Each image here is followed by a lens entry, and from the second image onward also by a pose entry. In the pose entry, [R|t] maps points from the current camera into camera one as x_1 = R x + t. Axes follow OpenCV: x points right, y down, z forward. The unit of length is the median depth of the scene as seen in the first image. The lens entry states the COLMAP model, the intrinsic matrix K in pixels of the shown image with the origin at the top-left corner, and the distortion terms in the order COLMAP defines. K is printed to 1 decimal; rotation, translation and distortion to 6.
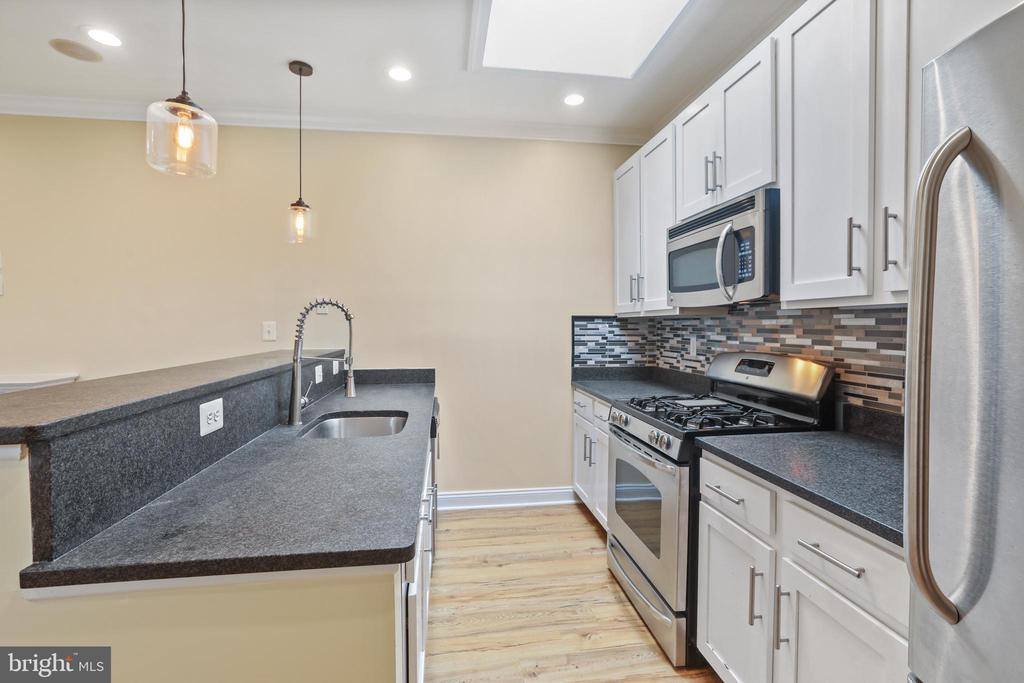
lens RADIAL K [[466.2, 0, 516.0], [0, 466.2, 333.4], [0, 0, 1]] dist [-0.011483, 0.000982]
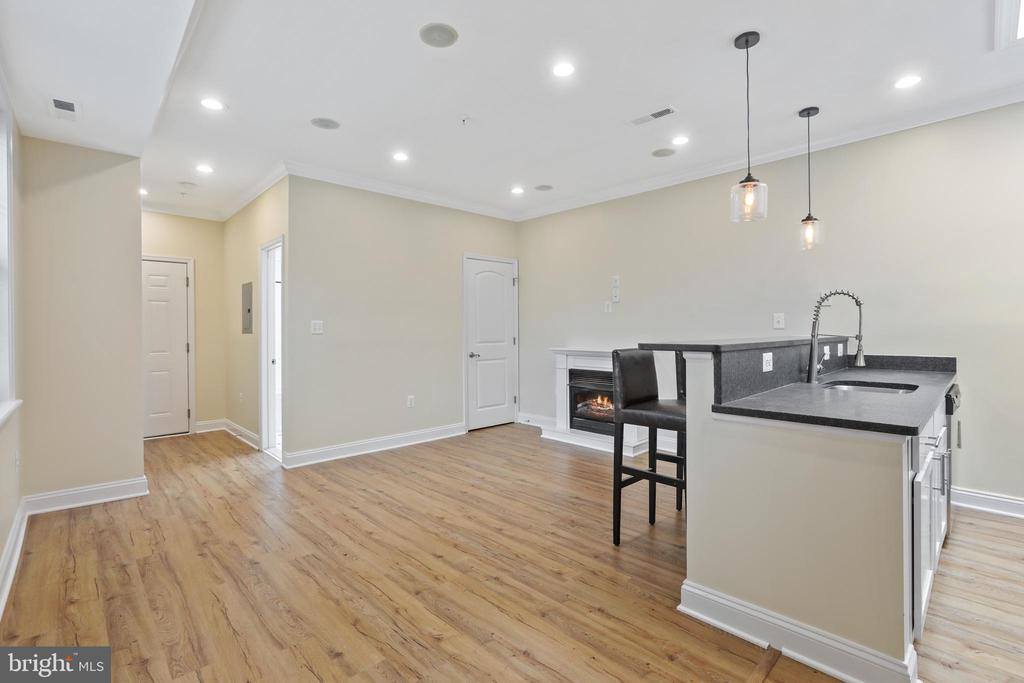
lens RADIAL K [[473.7, 0, 510.2], [0, 473.7, 329.8], [0, 0, 1]] dist [-0.025899, 0.011768]
pose [[0.578224, -0.003681, -0.815870, 0.117307], [-0.009767, 0.999887, -0.011433, 0.053456], [0.815820, 0.014580, 0.578122, -0.447748]]
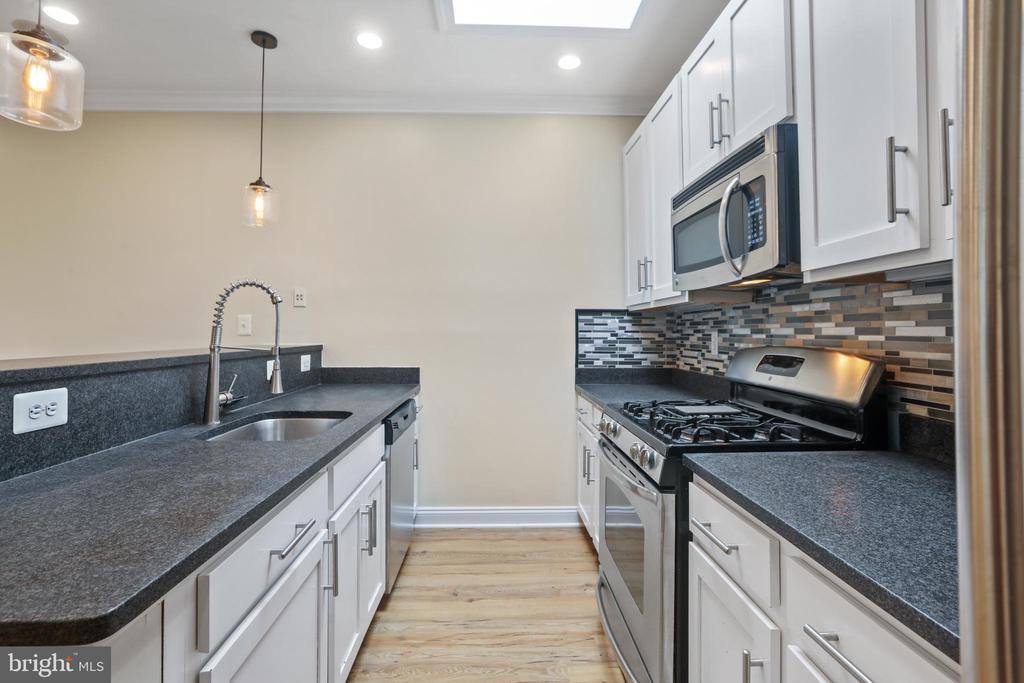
lens RADIAL K [[469.6, 0, 512.6], [0, 469.6, 321.2], [0, 0, 1]] dist [-0.008337, 0.000858]
pose [[0.993847, -0.000043, -0.110758, 0.148979], [-0.004522, 0.999151, -0.040961, 0.032255], [0.110666, 0.041210, 0.993003, 0.161981]]
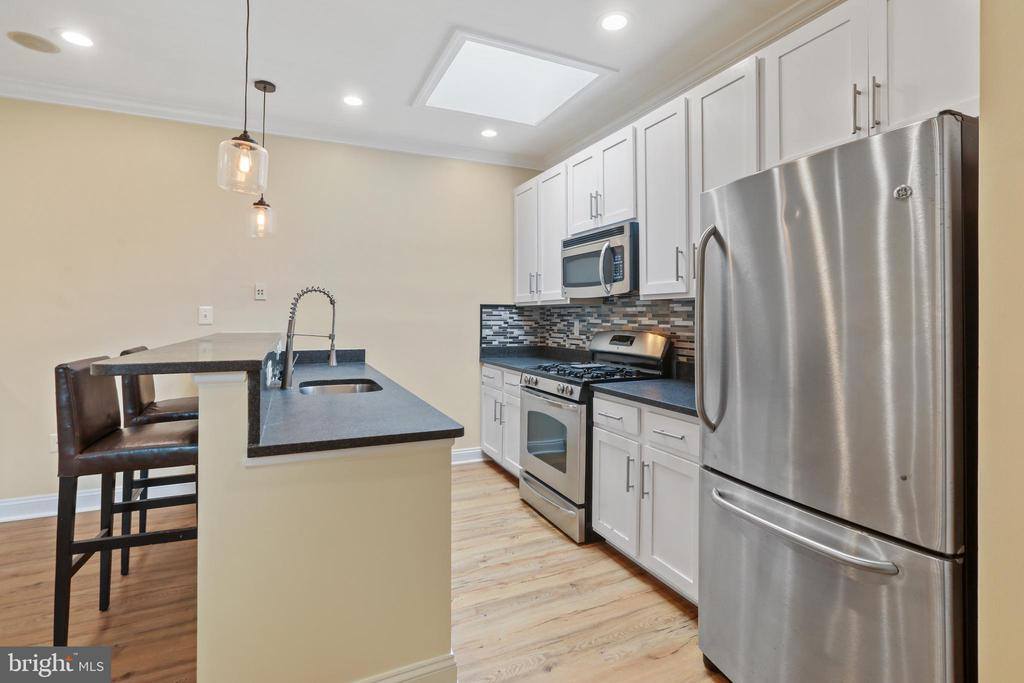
lens RADIAL K [[487.1, 0, 511.0], [0, 487.1, 307.7], [0, 0, 1]] dist [-0.015244, 0.000158]
pose [[0.961279, 0.009208, 0.275424, -0.222418], [0.000470, 0.999385, -0.035050, 0.023300], [-0.275578, 0.033822, 0.960684, -0.338080]]
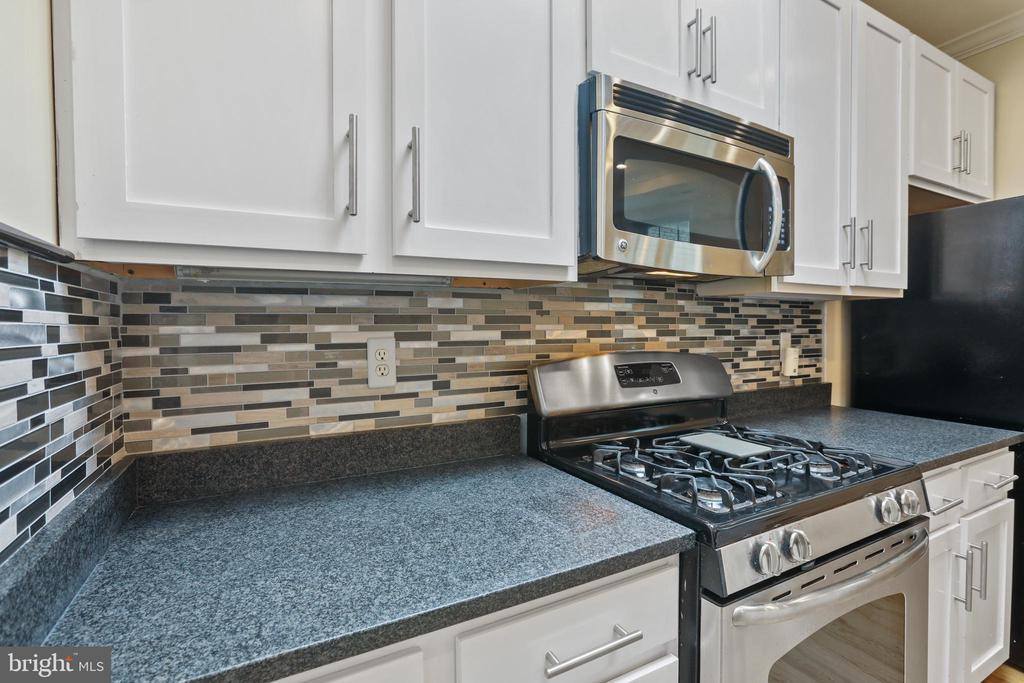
lens RADIAL K [[473.7, 0, 510.2], [0, 473.7, 329.8], [0, 0, 1]] dist [-0.025899, 0.011768]
pose [[-0.341067, -0.006602, 0.940016, -0.050117], [0.021470, 0.999660, 0.014811, -0.004080], [-0.939794, 0.025233, -0.340809, 1.347513]]
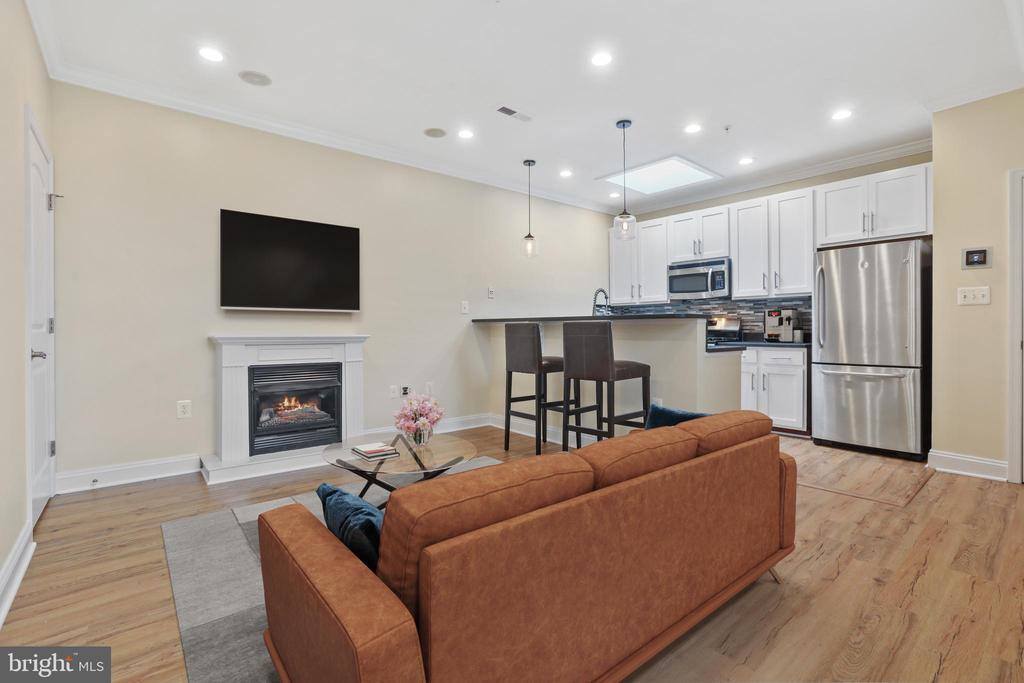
lens RADIAL K [[466.2, 0, 516.0], [0, 466.2, 333.4], [0, 0, 1]] dist [-0.011483, 0.000982]
pose [[0.846298, -0.004282, 0.532692, -1.676296], [0.010987, 0.999895, -0.009417, 0.135364], [-0.532596, 0.013822, 0.846256, -0.590112]]
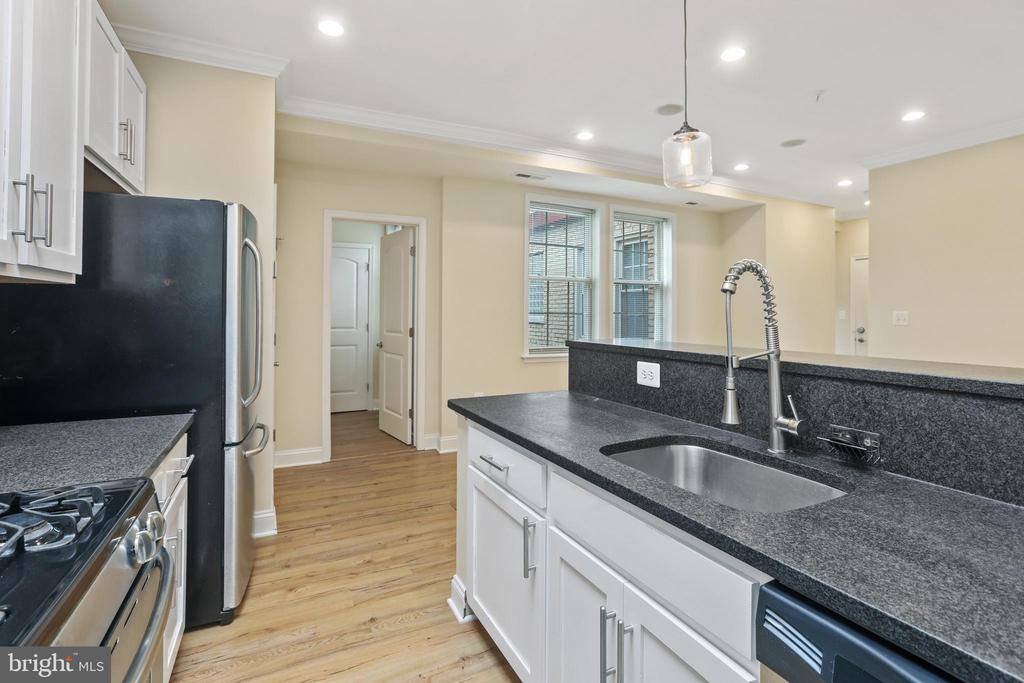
lens RADIAL K [[476.1, 0, 507.9], [0, 476.1, 311.7], [0, 0, 1]] dist [-0.021981, 0.000034]
pose [[-0.950786, -0.005612, -0.309798, 0.086029], [-0.010359, 0.999853, 0.013681, -0.008496], [0.309676, 0.016217, -0.950704, 1.288973]]
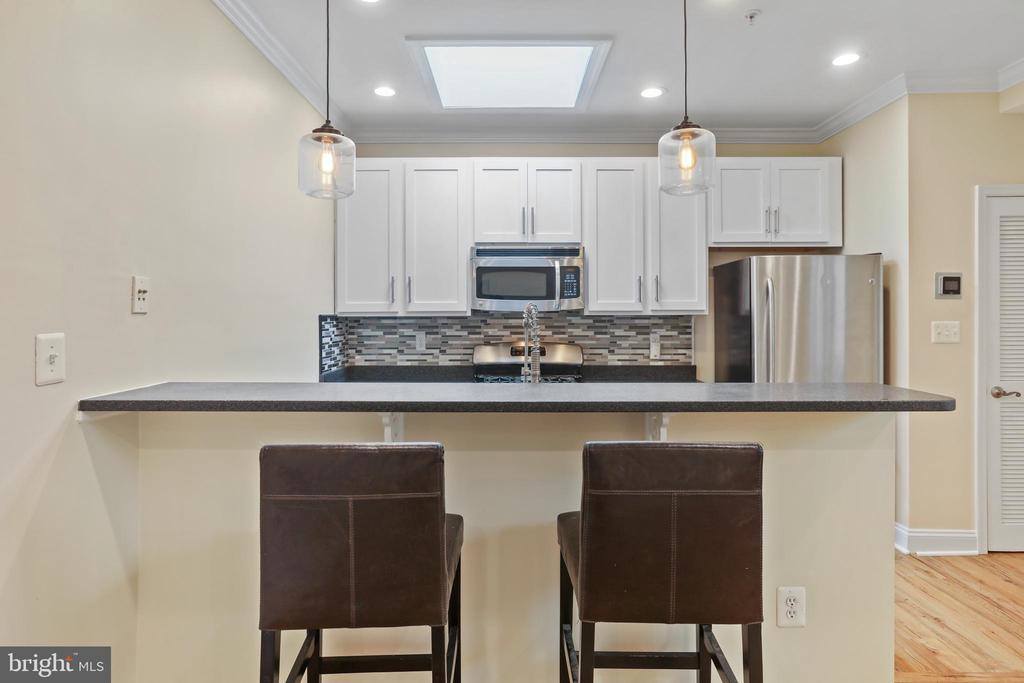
lens RADIAL K [[572.6, 0, 508.4], [0, 572.6, 311.1], [0, 0, 1]] dist [-0.003027, 0.001087]
pose [[0.141589, 0.002664, 0.989922, -1.290604], [0.019859, 0.999787, -0.005531, -0.047091], [-0.989726, 0.020442, 0.141506, 0.759553]]
